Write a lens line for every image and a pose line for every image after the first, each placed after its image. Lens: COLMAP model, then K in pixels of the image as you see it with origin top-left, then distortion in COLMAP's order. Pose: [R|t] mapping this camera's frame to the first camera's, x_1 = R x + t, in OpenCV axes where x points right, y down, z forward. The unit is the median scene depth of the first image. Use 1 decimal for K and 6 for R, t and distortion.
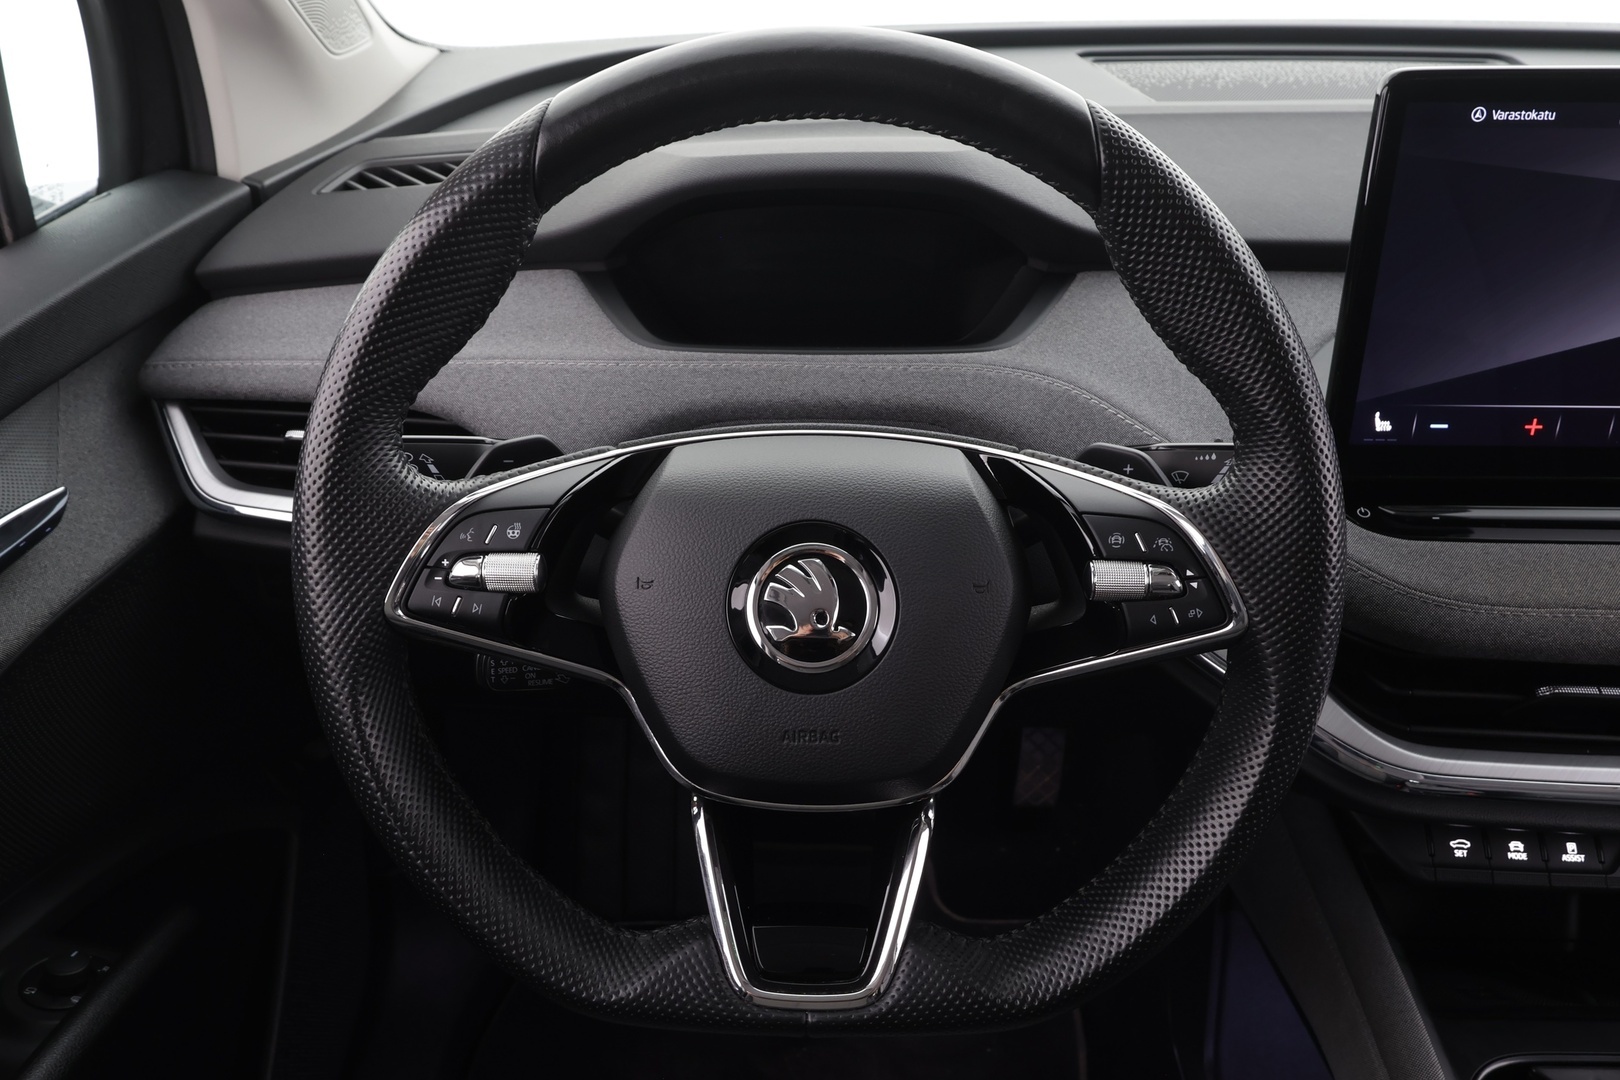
lens RADIAL K [[1246.4, 0, 810.0], [0, 1246.4, 540.0], [0, 0, 1]] dist [0.001340, 0.005793]
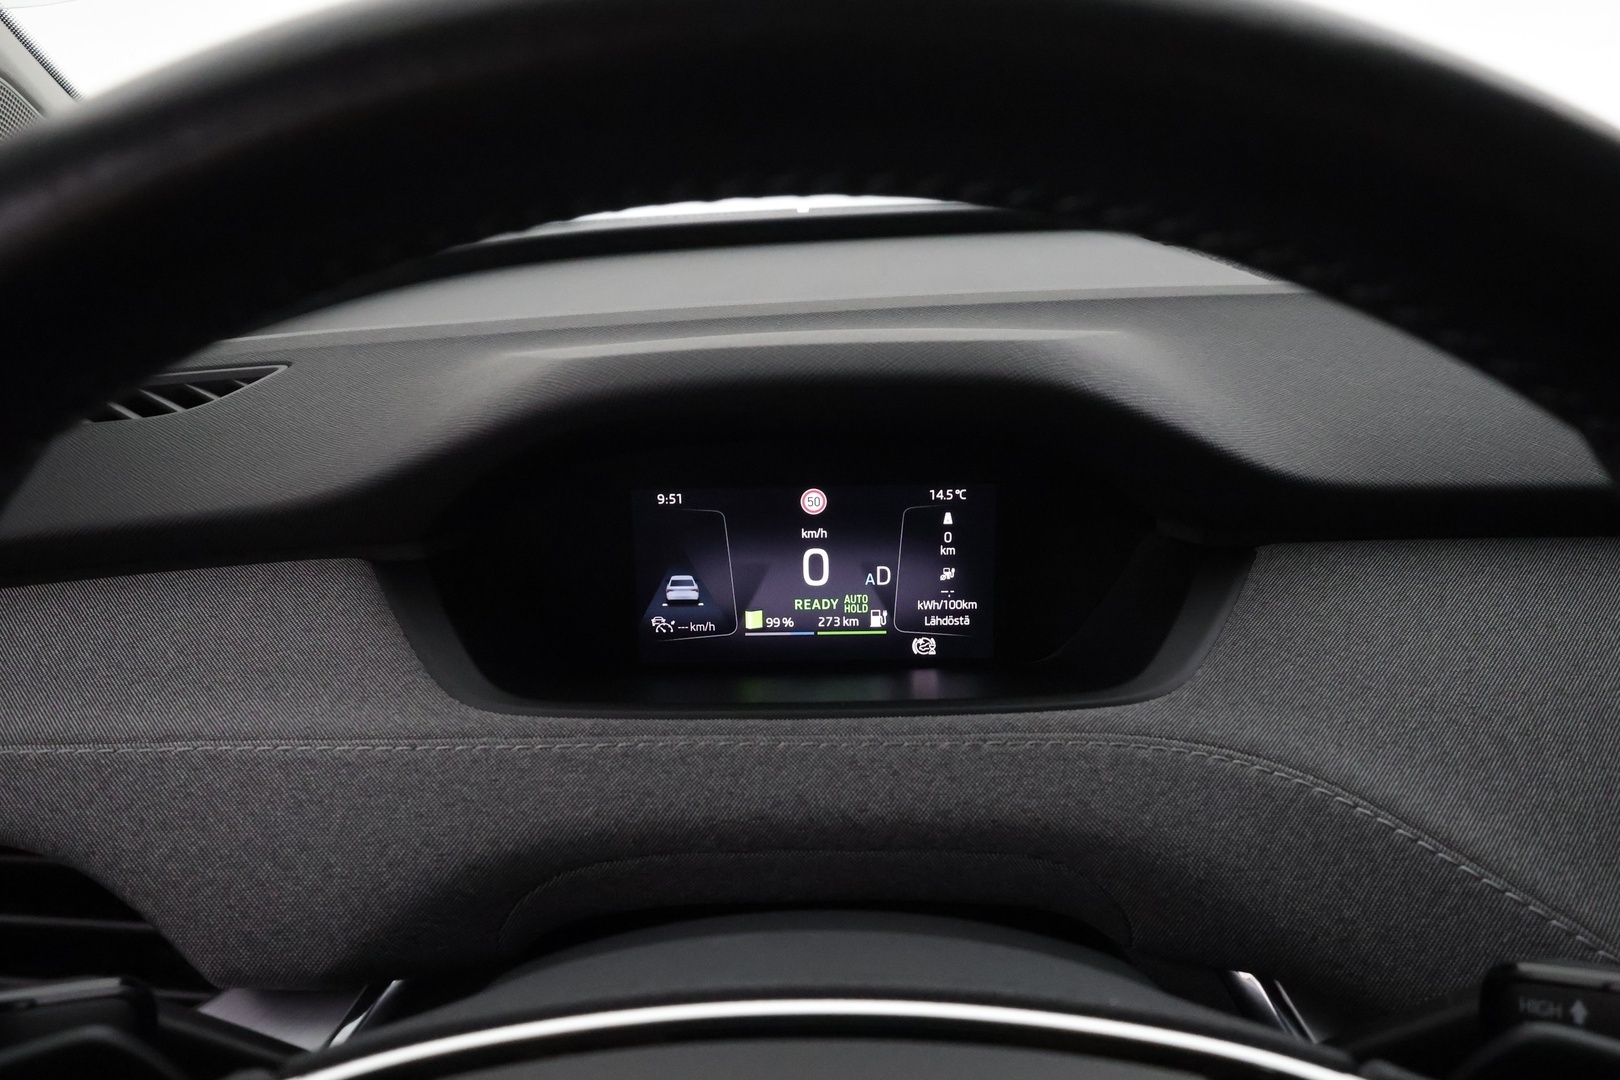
lens RADIAL K [[1286.1, 0, 810.0], [0, 1286.1, 540.0], [0, 0, 1]] dist [0.004578, 0.000762]
pose [[0.999565, -0.019920, 0.021731, -0.001333], [0.023599, 0.982478, -0.184879, -0.126630], [-0.017667, 0.185312, 0.982521, 0.475684]]
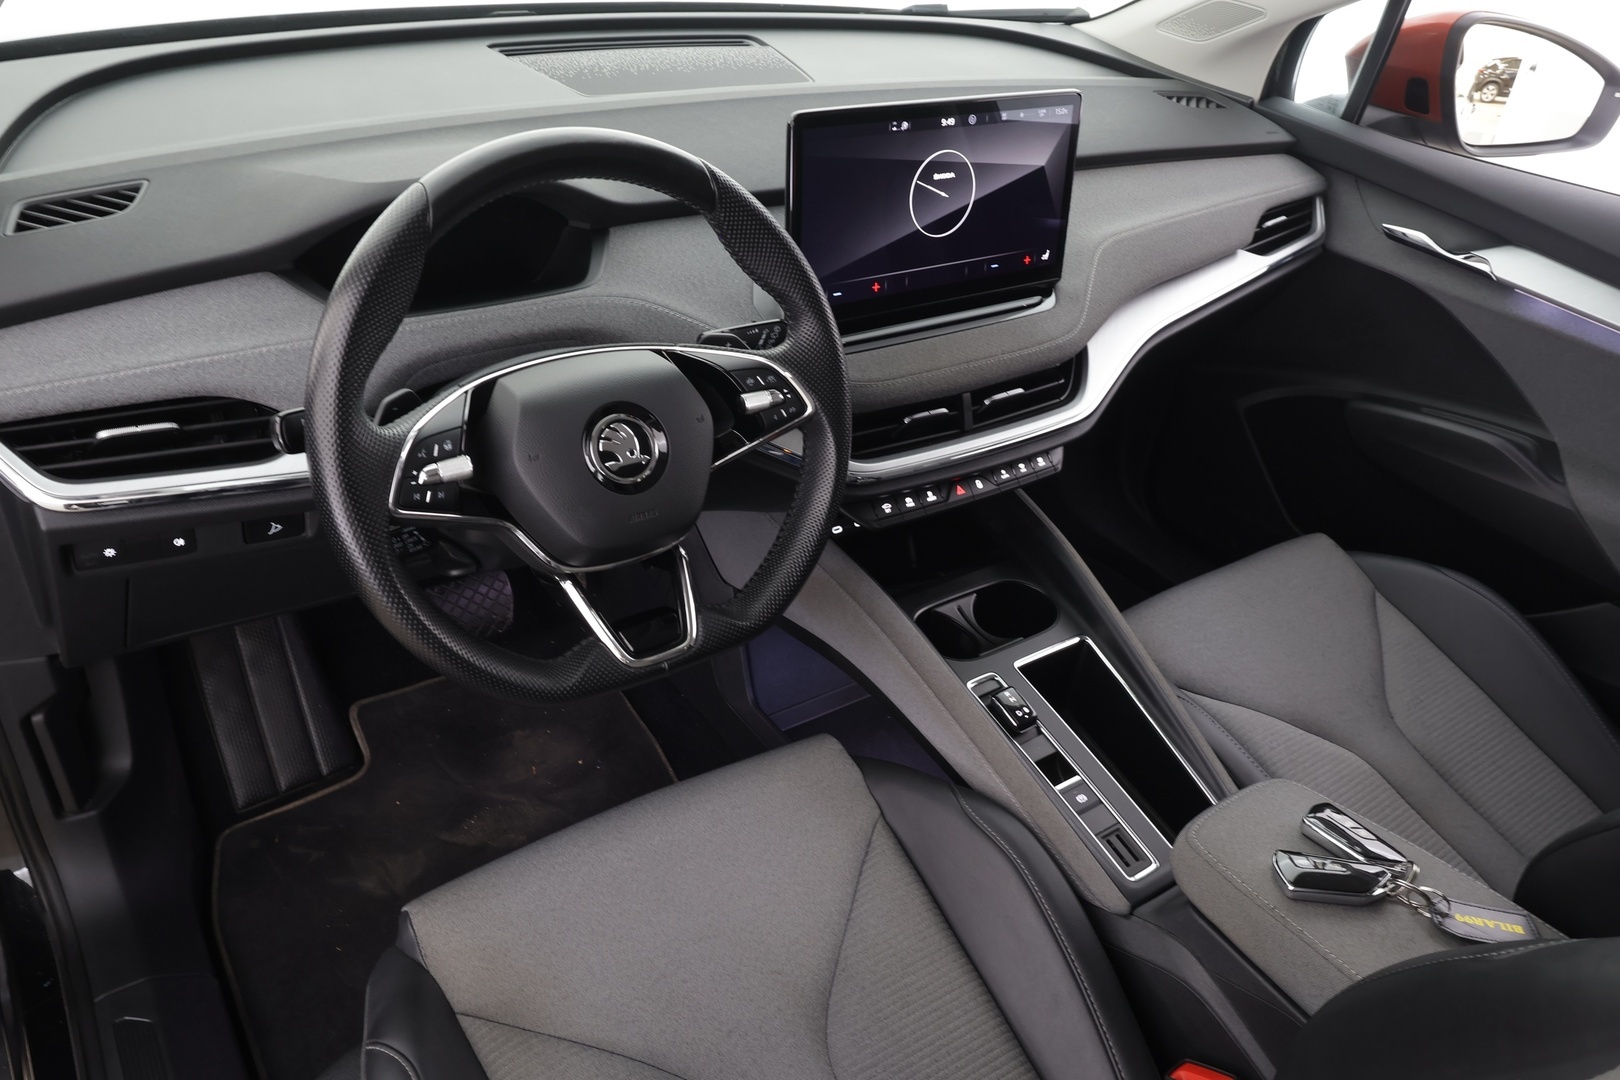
lens RADIAL K [[1196.4, 0, 812.9], [0, 1196.4, 532.4], [0, 0, 1]] dist [-0.001154, 0.000013]
pose [[0.801937, -0.259357, 0.538173, -0.546123], [0.202004, 0.965507, 0.164289, -0.043908], [-0.562219, -0.023036, 0.826667, -0.447545]]
